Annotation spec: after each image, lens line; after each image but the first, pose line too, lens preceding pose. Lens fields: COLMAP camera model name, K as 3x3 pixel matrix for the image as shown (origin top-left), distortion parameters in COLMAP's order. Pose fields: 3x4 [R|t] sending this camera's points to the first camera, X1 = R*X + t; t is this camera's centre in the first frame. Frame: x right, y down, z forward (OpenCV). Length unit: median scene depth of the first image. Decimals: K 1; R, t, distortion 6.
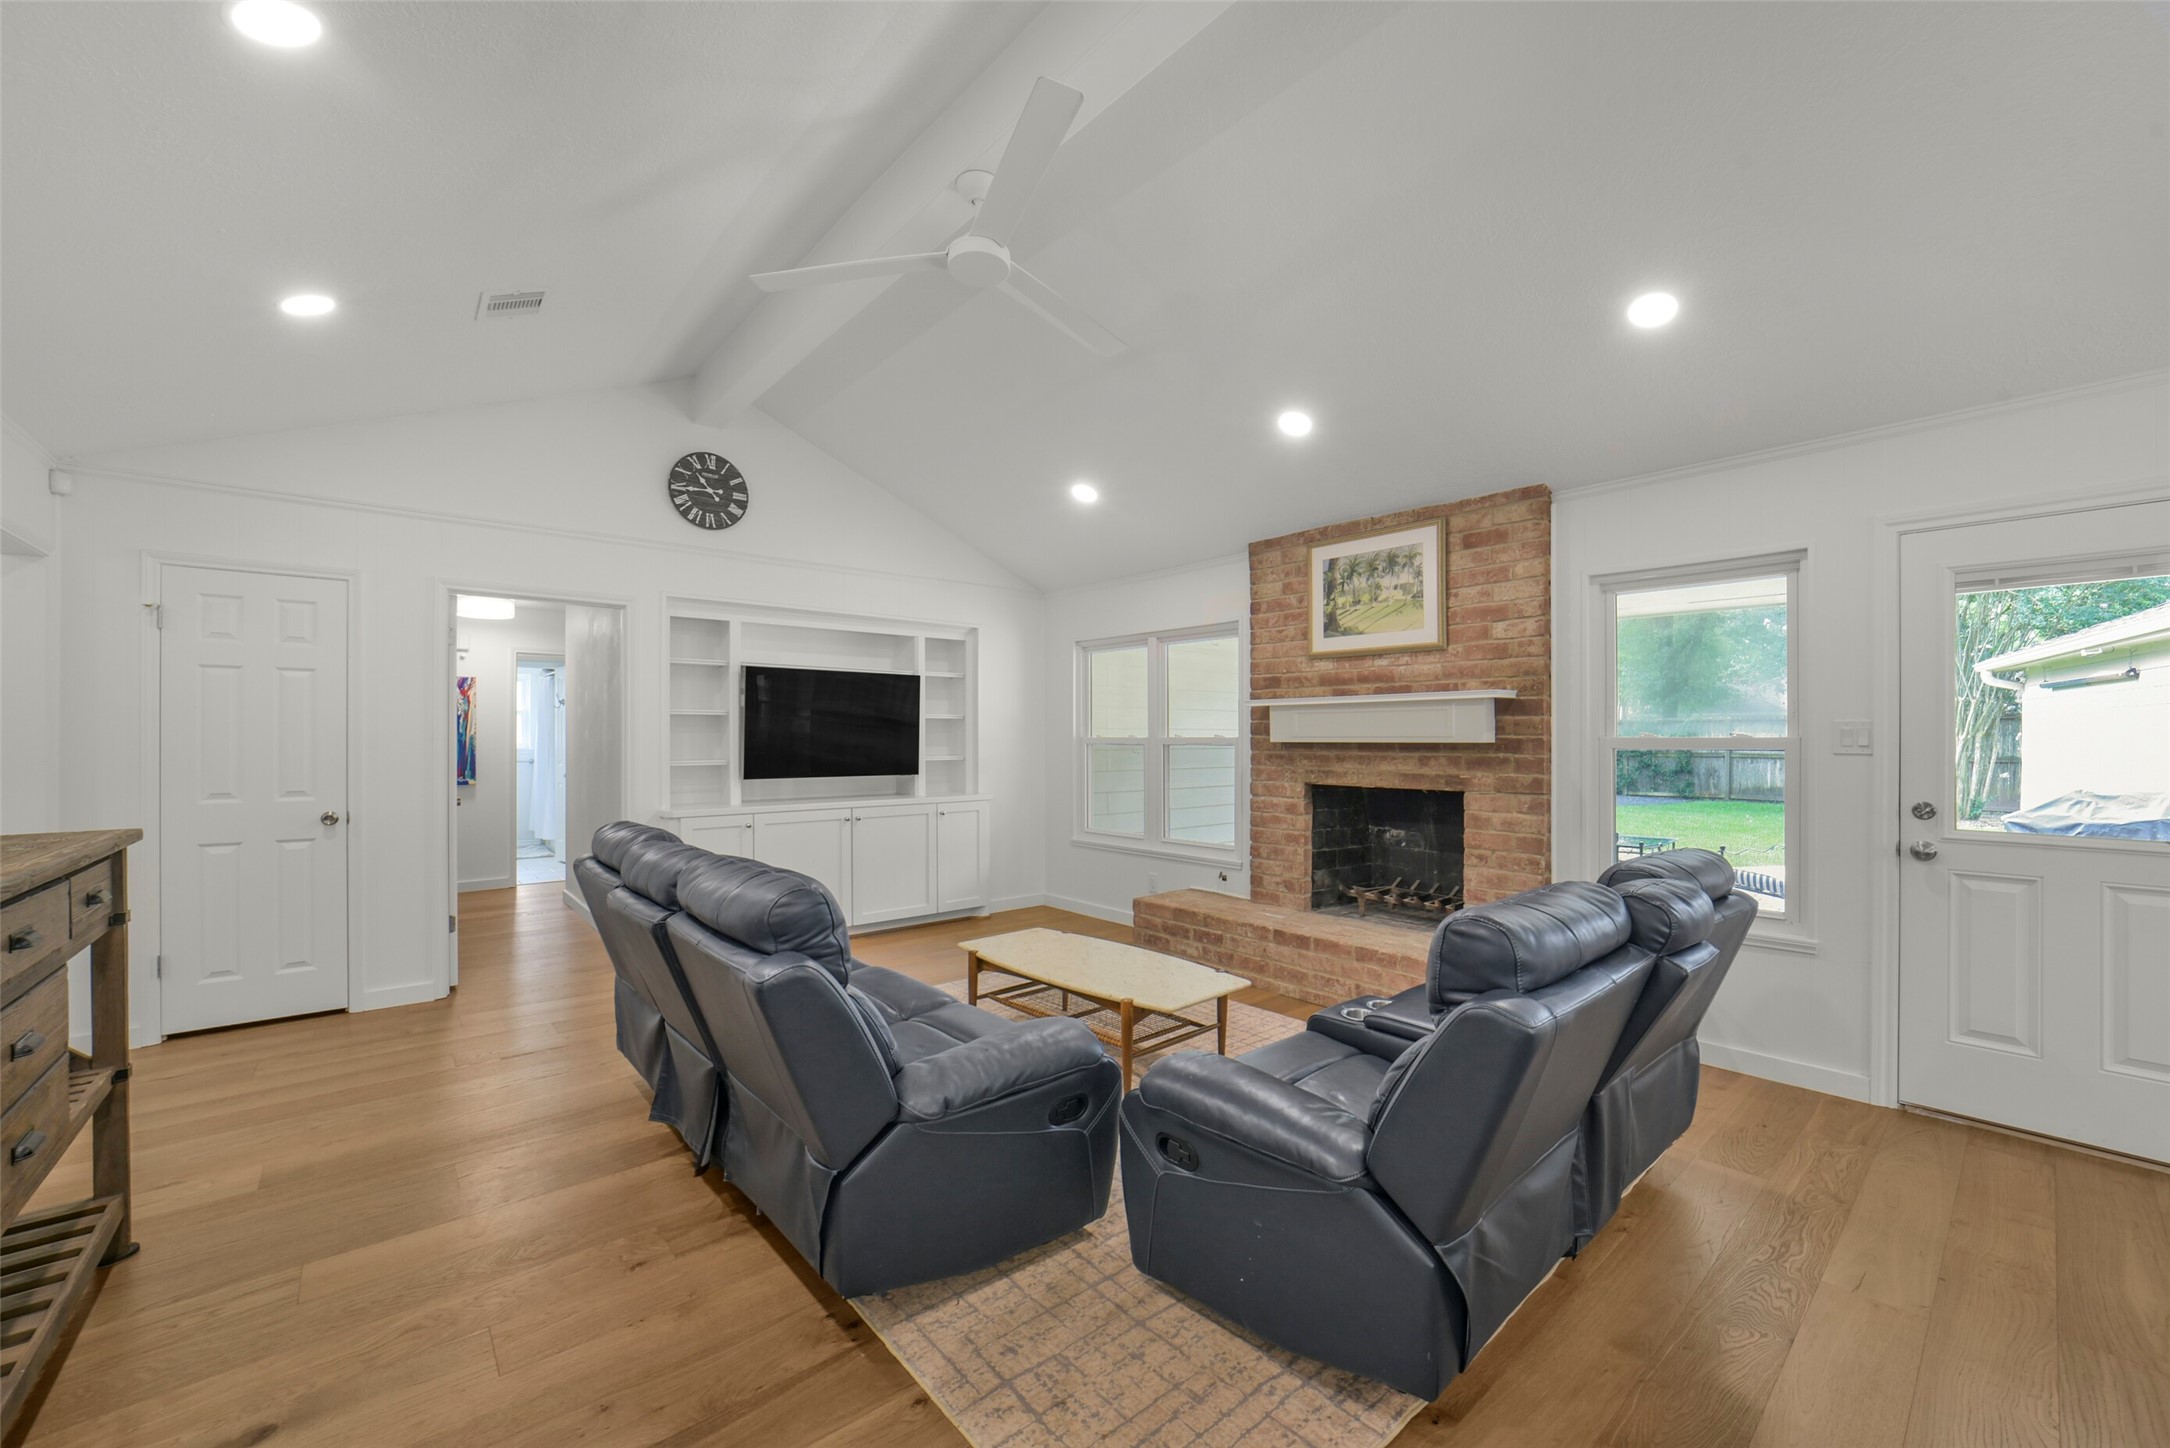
lens RADIAL K [[854.7, 0, 1094.1], [0, 854.7, 735.9], [0, 0, 1]] dist [-0.029768, 0.007860]
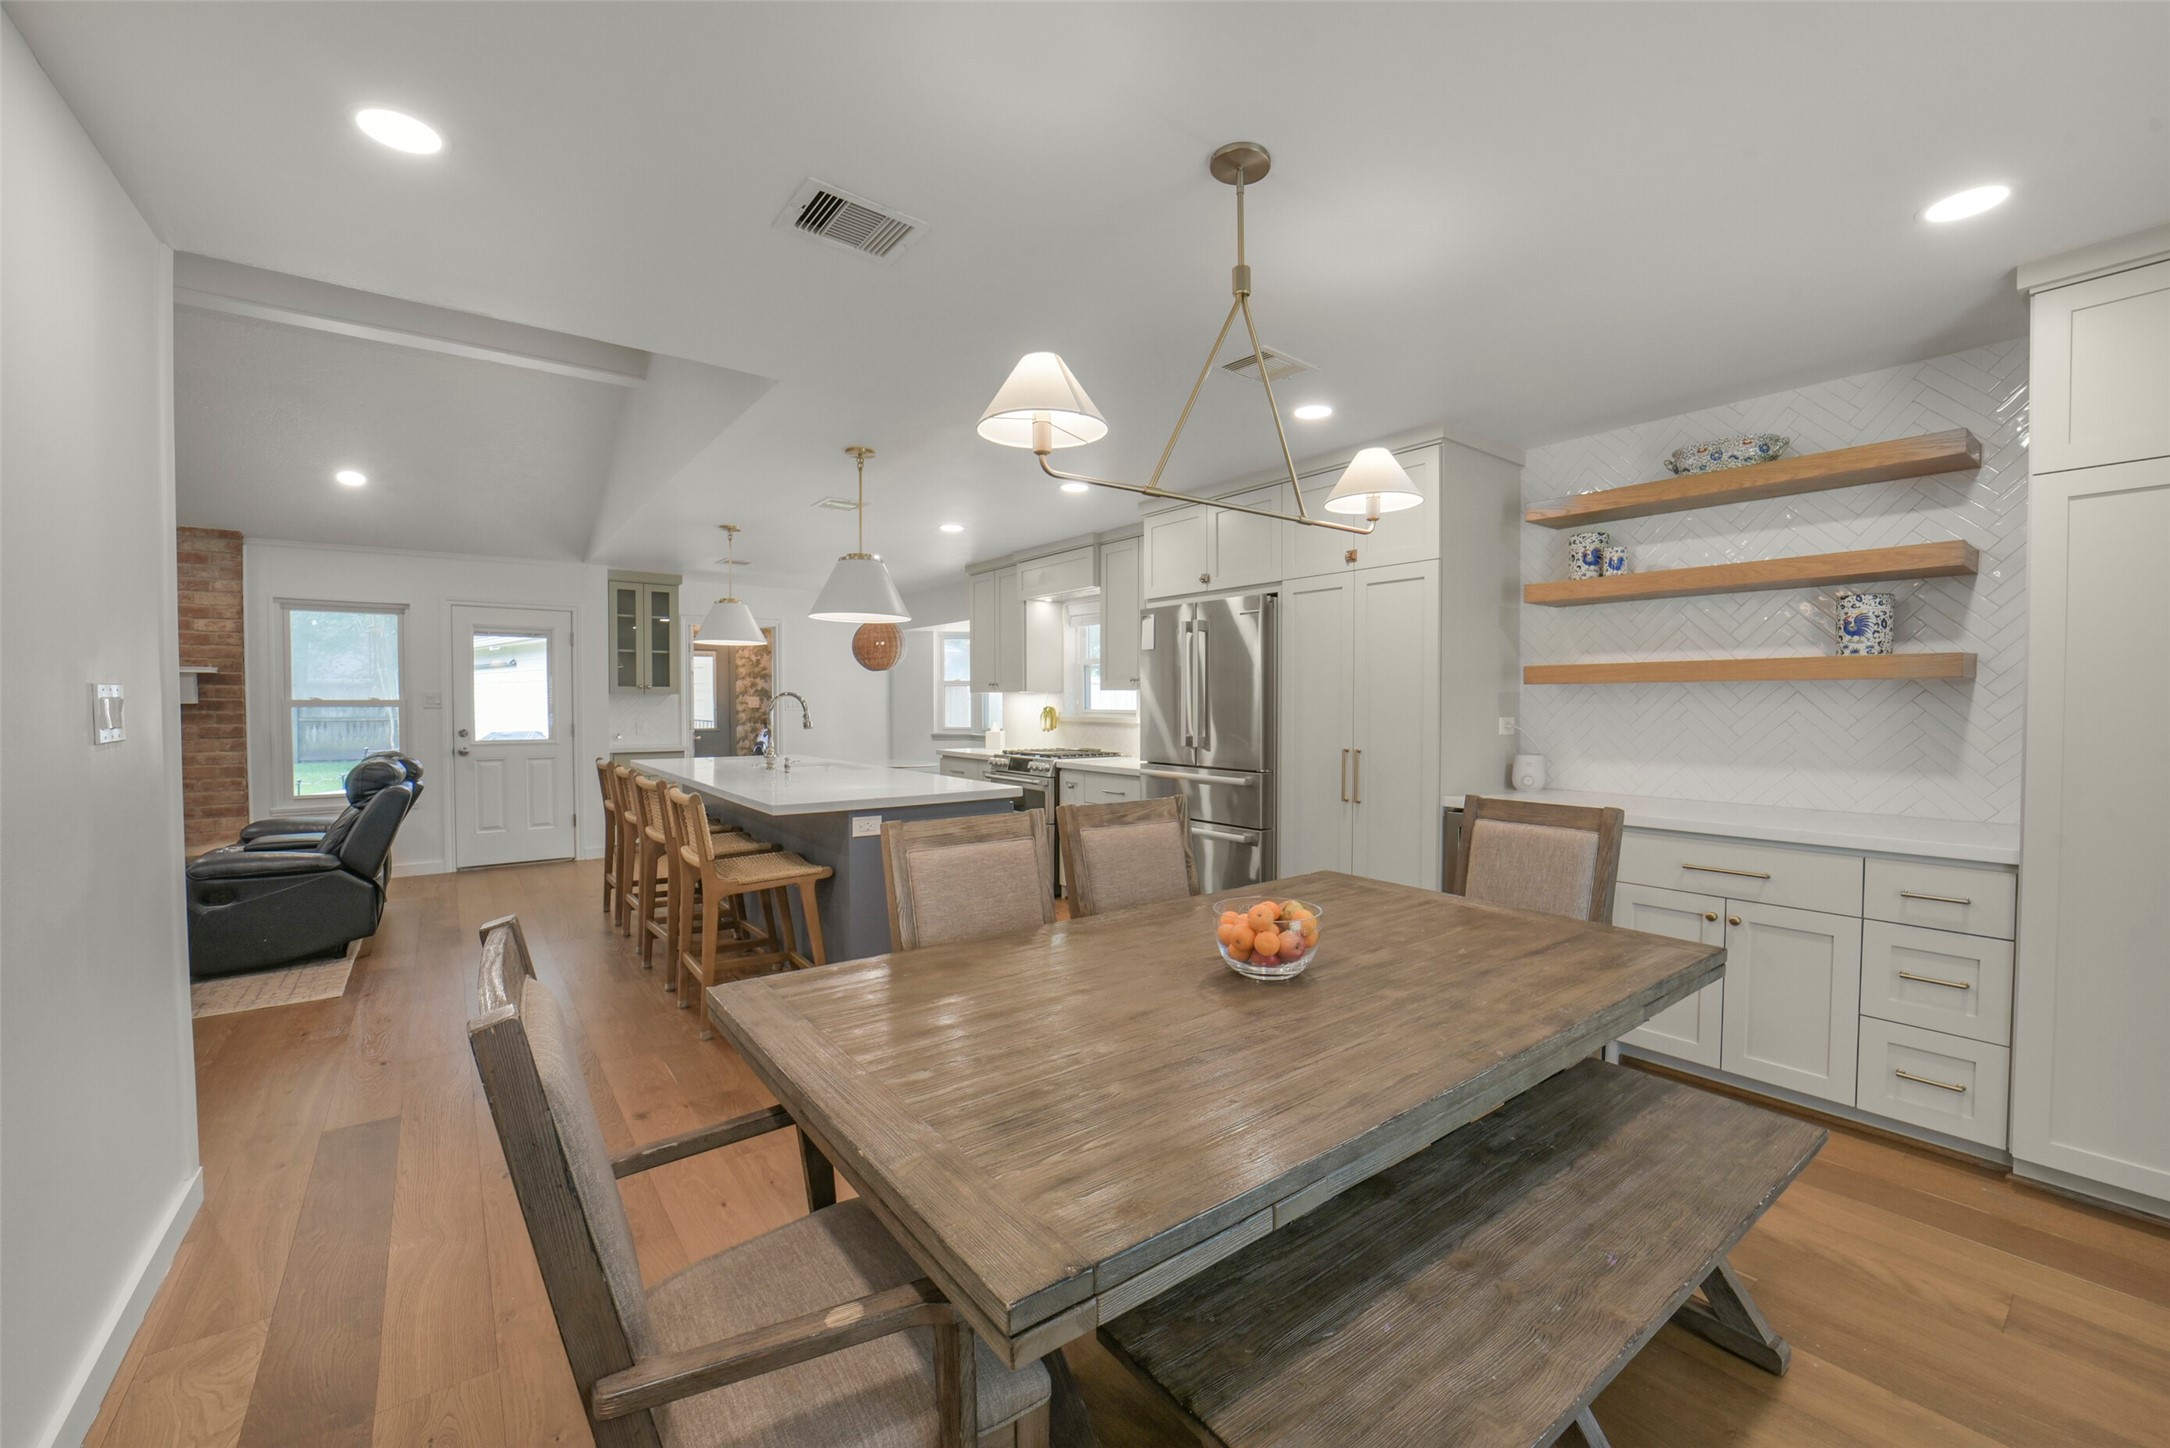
lens RADIAL K [[868.9, 0, 1095.7], [0, 868.9, 722.6], [0, 0, 1]] dist [-0.038708, 0.009208]
pose [[0.063276, -0.024784, 0.997688, -0.686588], [-0.000685, 0.999690, 0.024877, 0.002934], [-0.997996, -0.002258, 0.063240, -0.483641]]
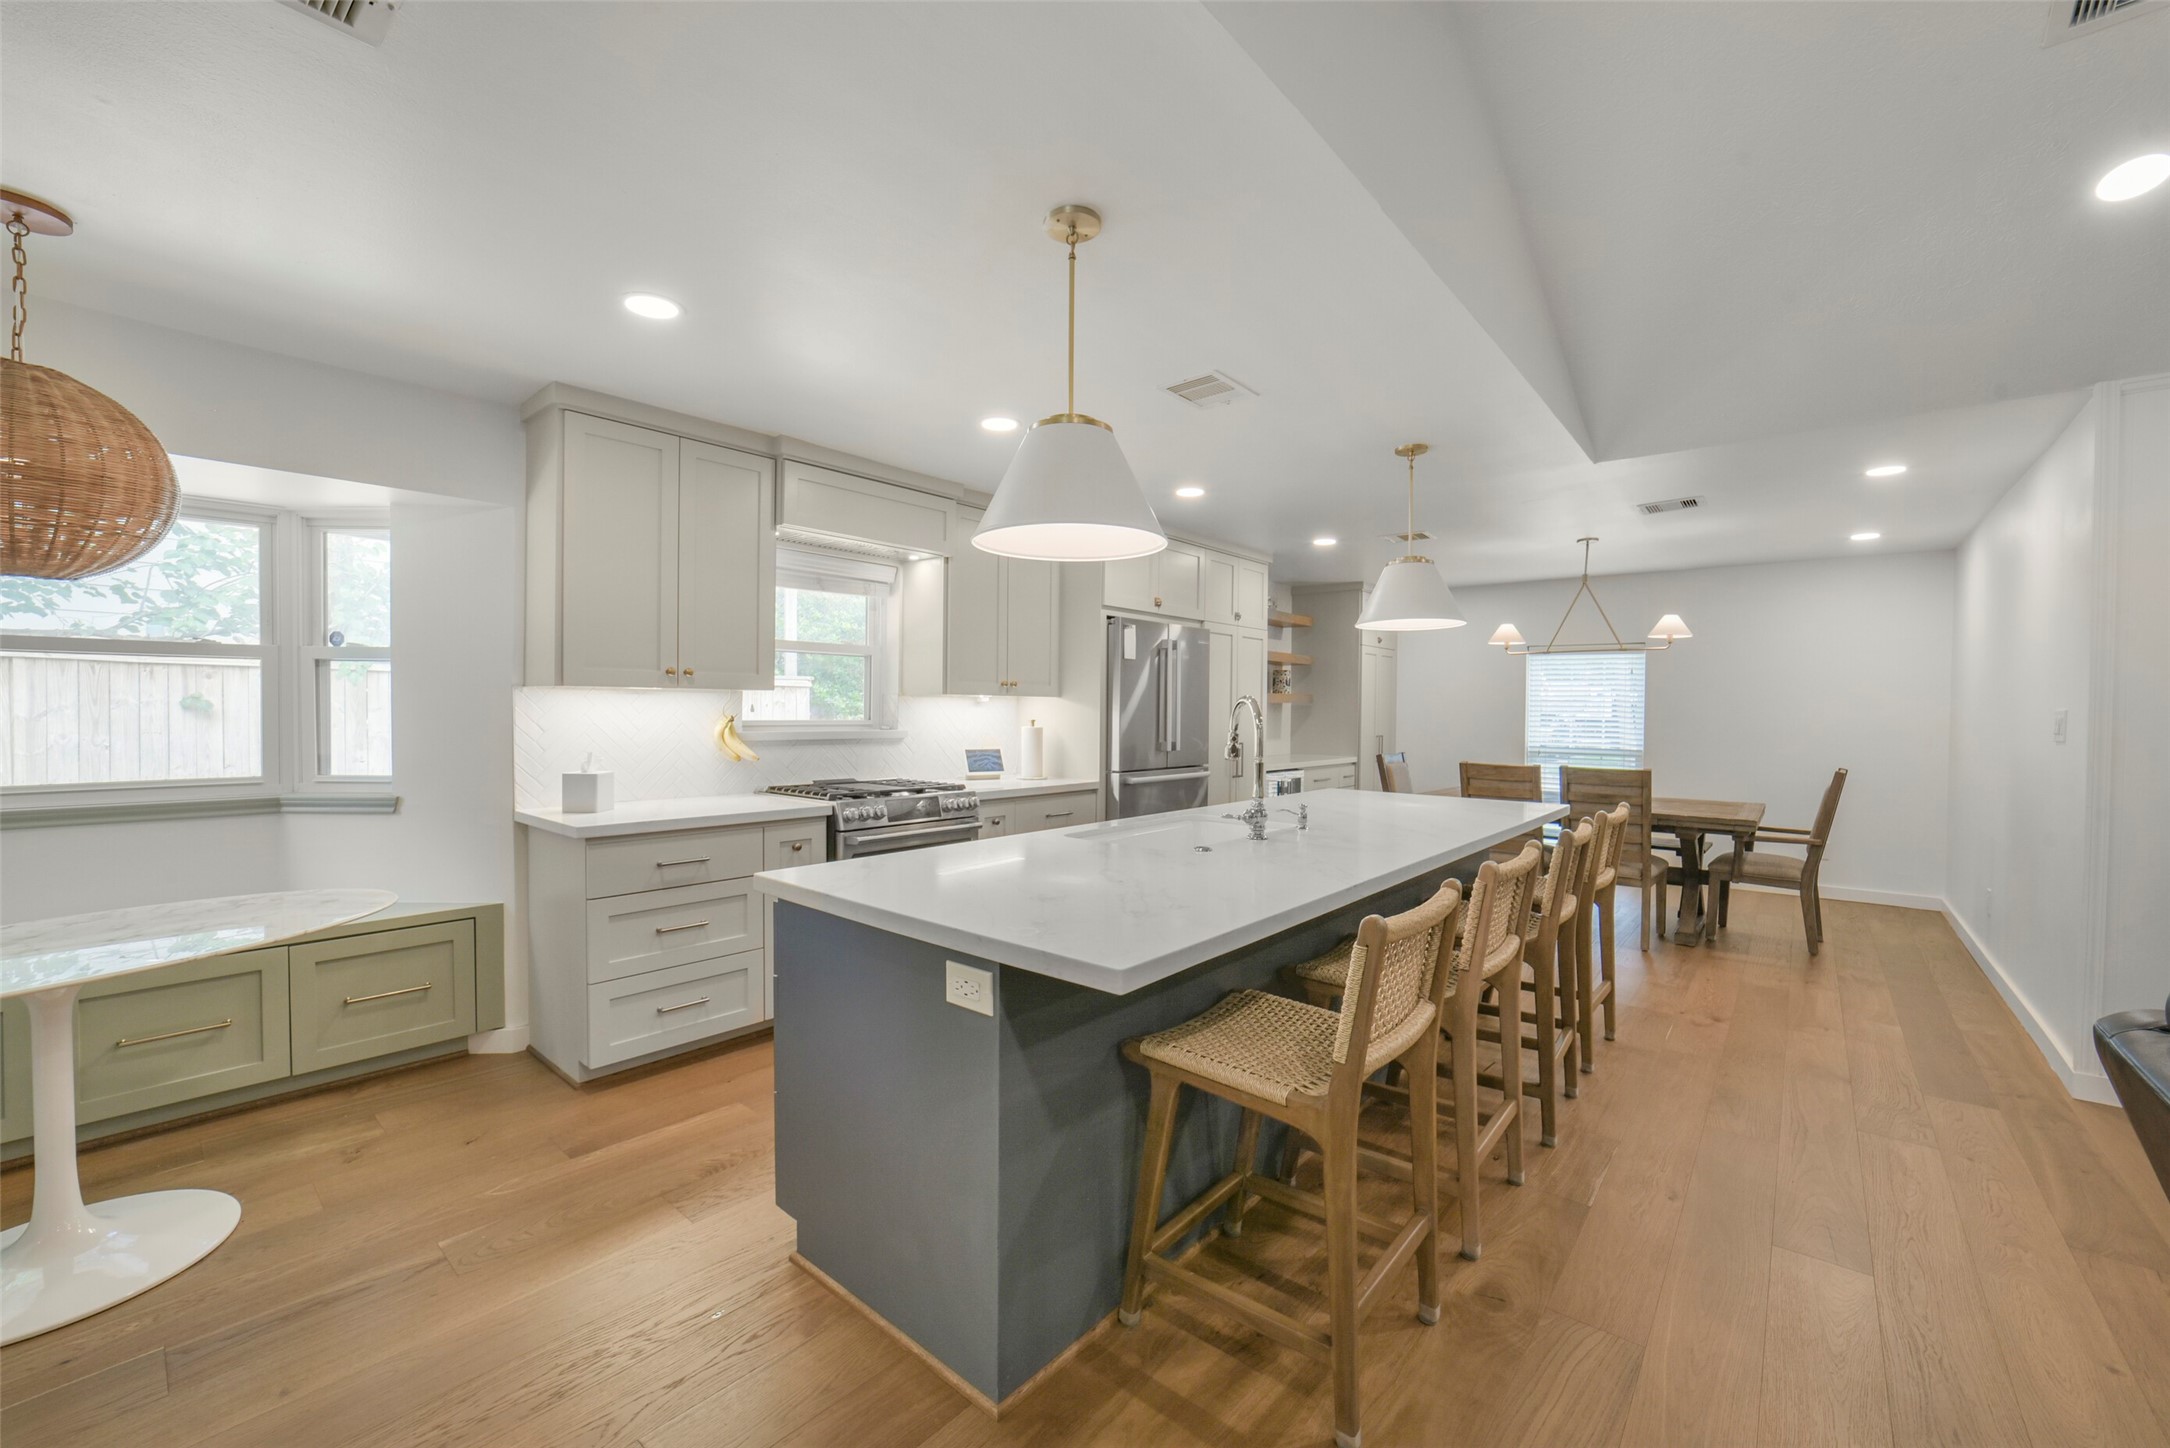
lens RADIAL K [[861.0, 0, 1094.5], [0, 861.0, 722.3], [0, 0, 1]] dist [-0.038715, 0.009294]
pose [[-0.988203, -0.007296, -0.152975, 0.494348], [-0.009590, 0.999852, 0.014264, 0.003223], [0.152849, 0.015562, -0.988127, 0.484750]]
